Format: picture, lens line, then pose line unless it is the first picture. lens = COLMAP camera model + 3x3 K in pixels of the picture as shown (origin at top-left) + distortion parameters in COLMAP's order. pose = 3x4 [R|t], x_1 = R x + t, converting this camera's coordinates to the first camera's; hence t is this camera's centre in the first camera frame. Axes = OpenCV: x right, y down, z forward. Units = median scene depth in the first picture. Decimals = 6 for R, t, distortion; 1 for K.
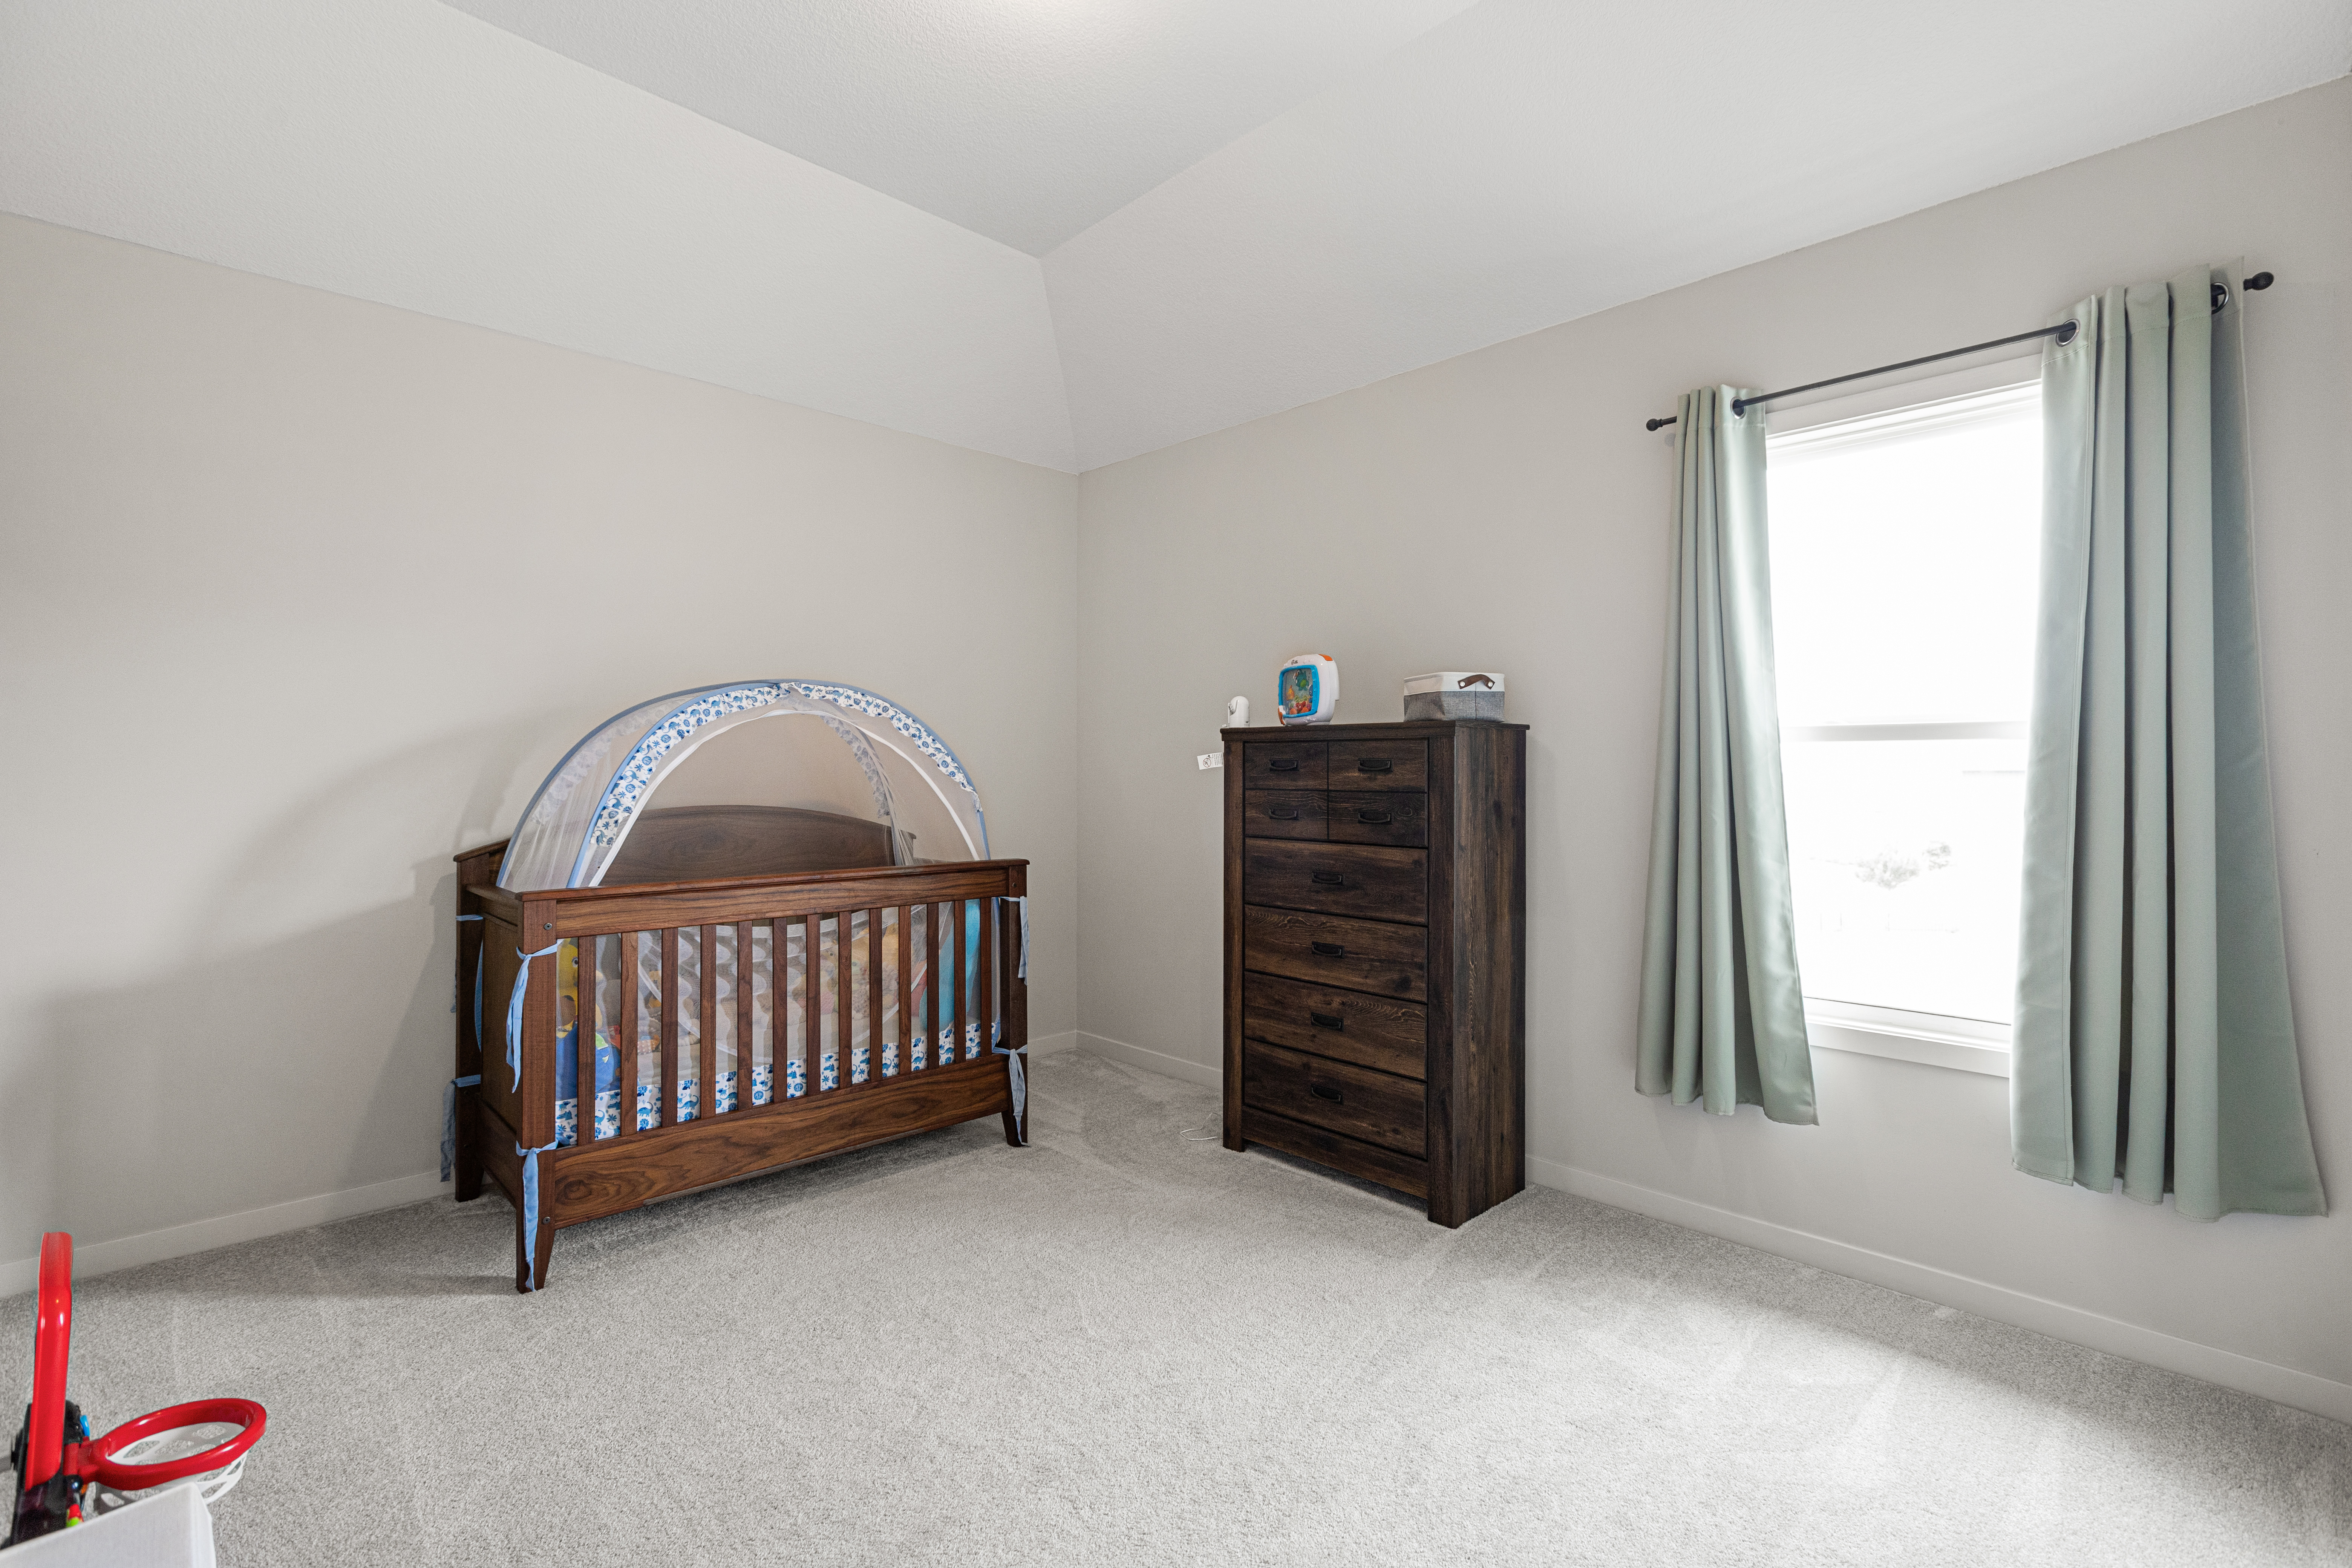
lens RADIAL K [[1061.9, 0, 1174.8], [0, 1061.9, 771.1], [0, 0, 1]] dist [-0.000958, 0.000866]
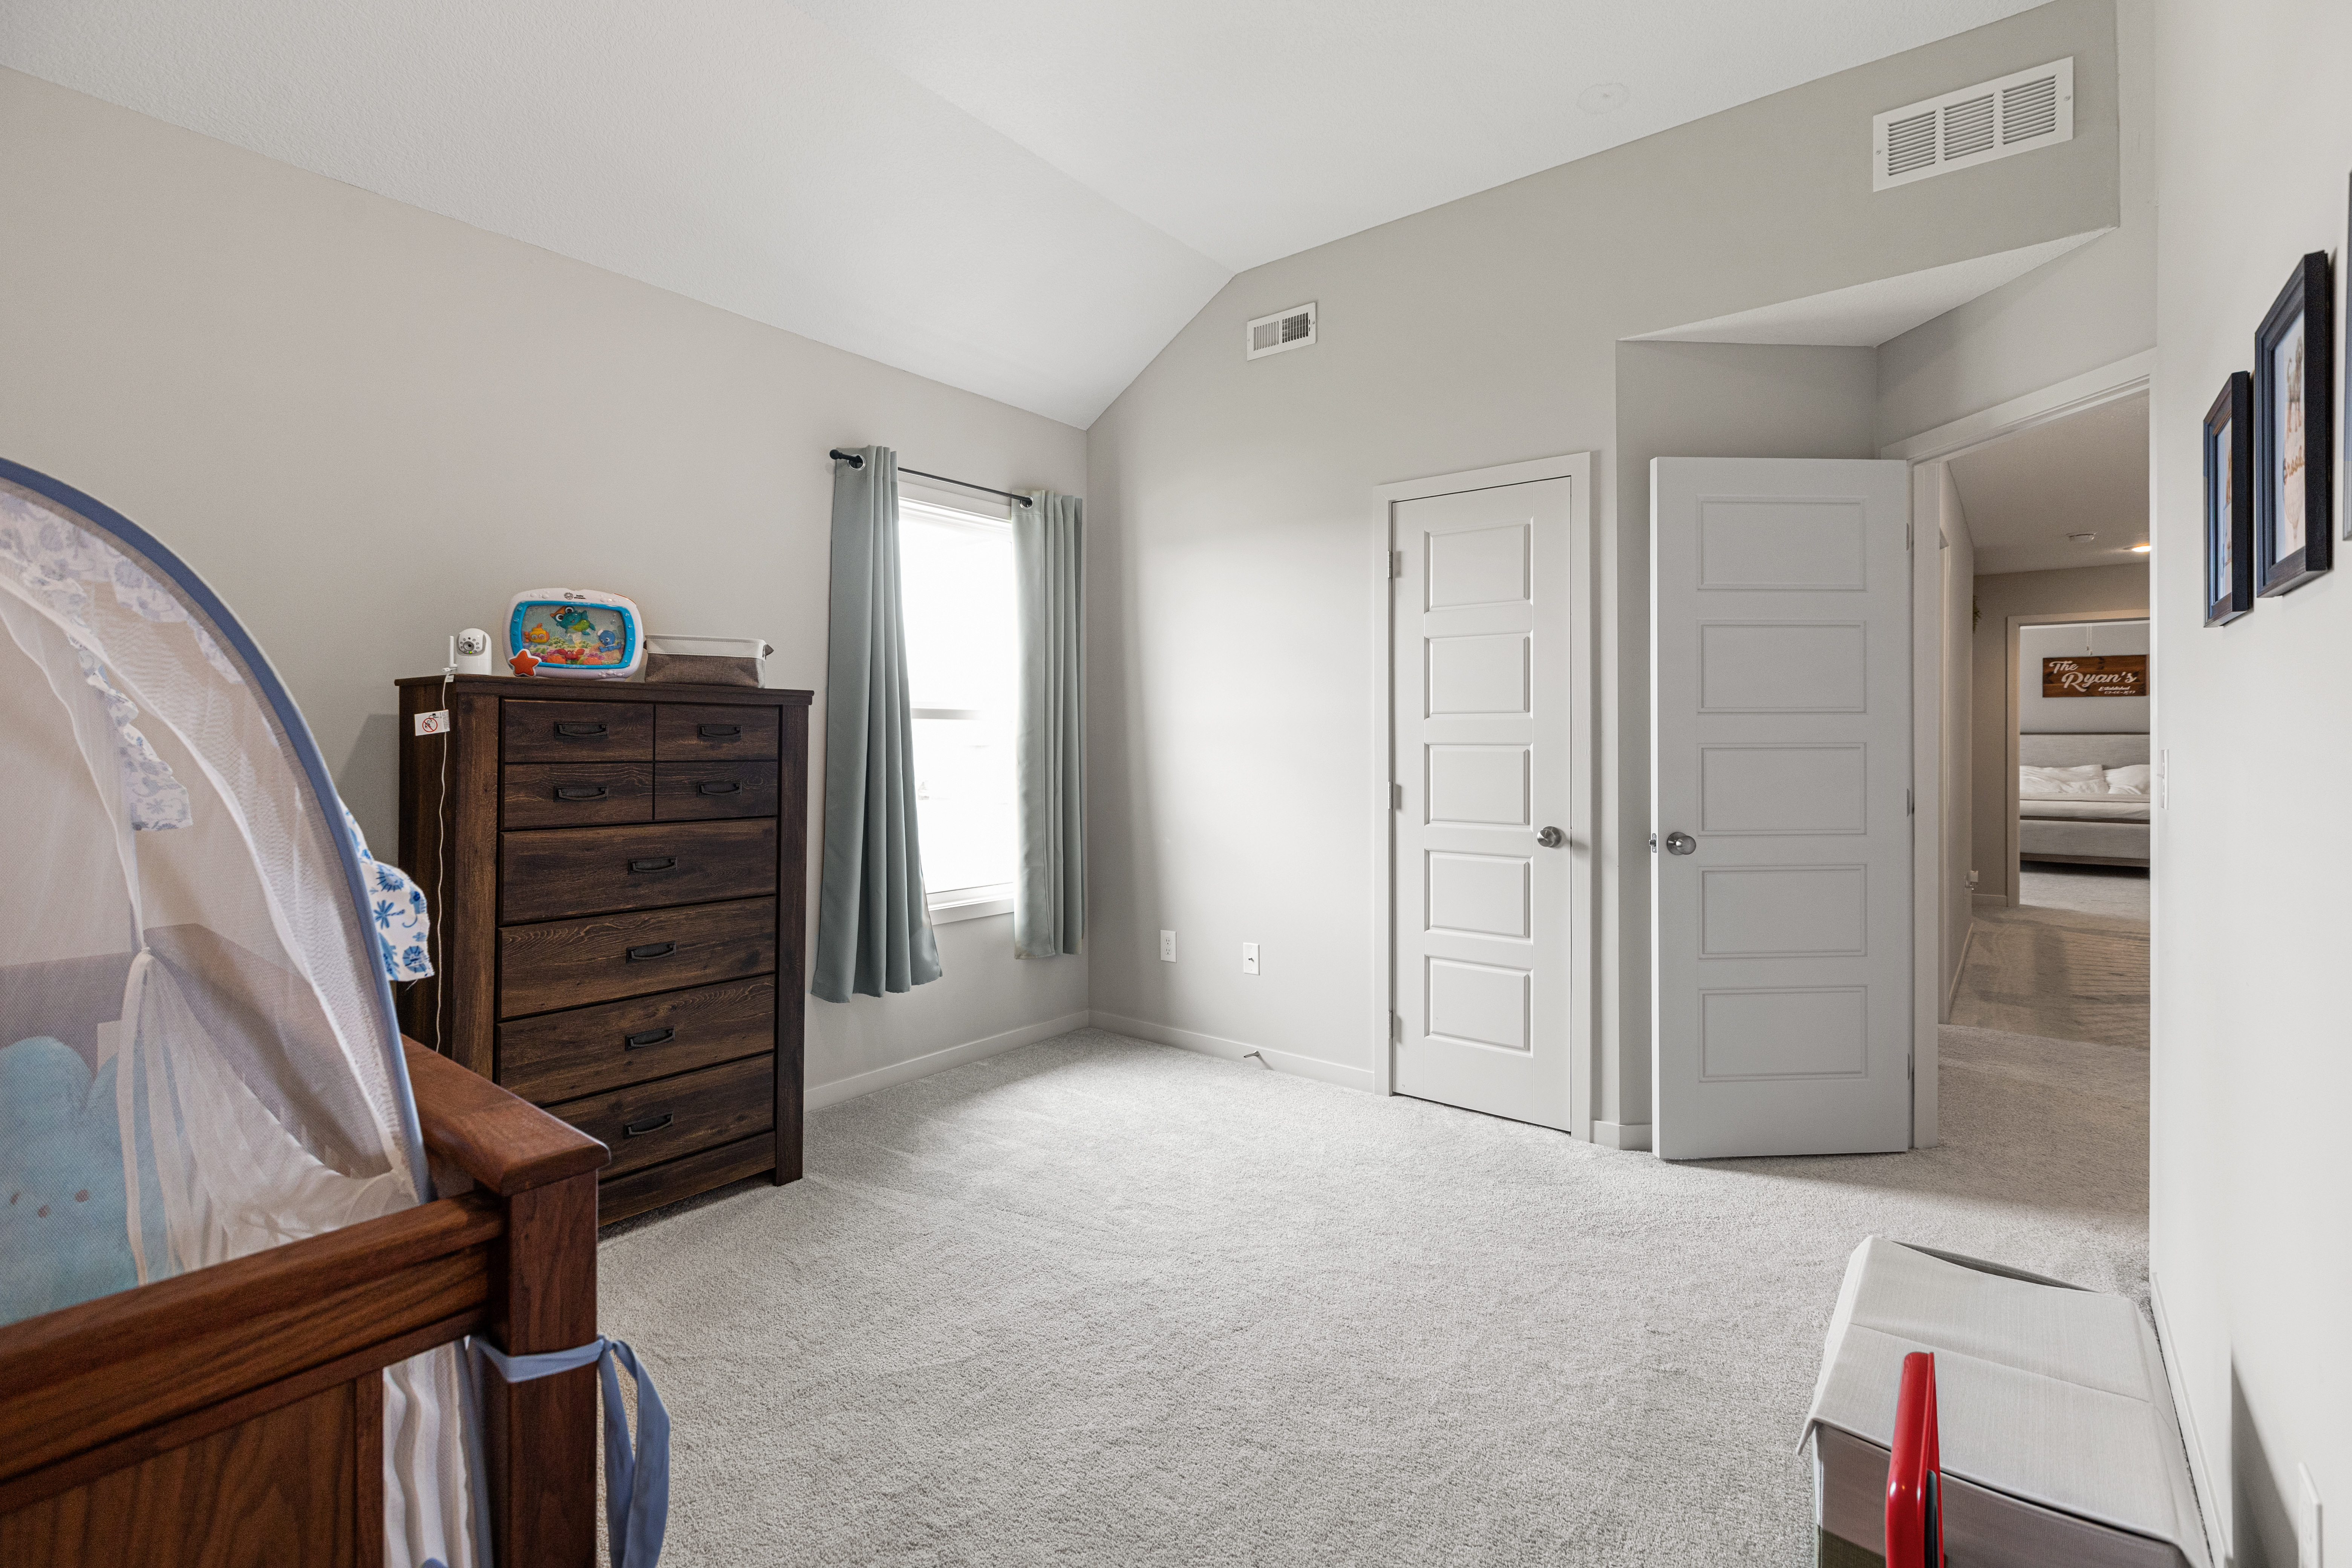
lens RADIAL K [[1061.9, 0, 1174.8], [0, 1061.9, 771.1], [0, 0, 1]] dist [-0.000958, 0.000866]
pose [[-0.128999, -0.021672, 0.991408, -0.754749], [0.005941, 0.999726, 0.022627, 0.009487], [-0.991627, 0.008809, -0.128835, 0.714142]]
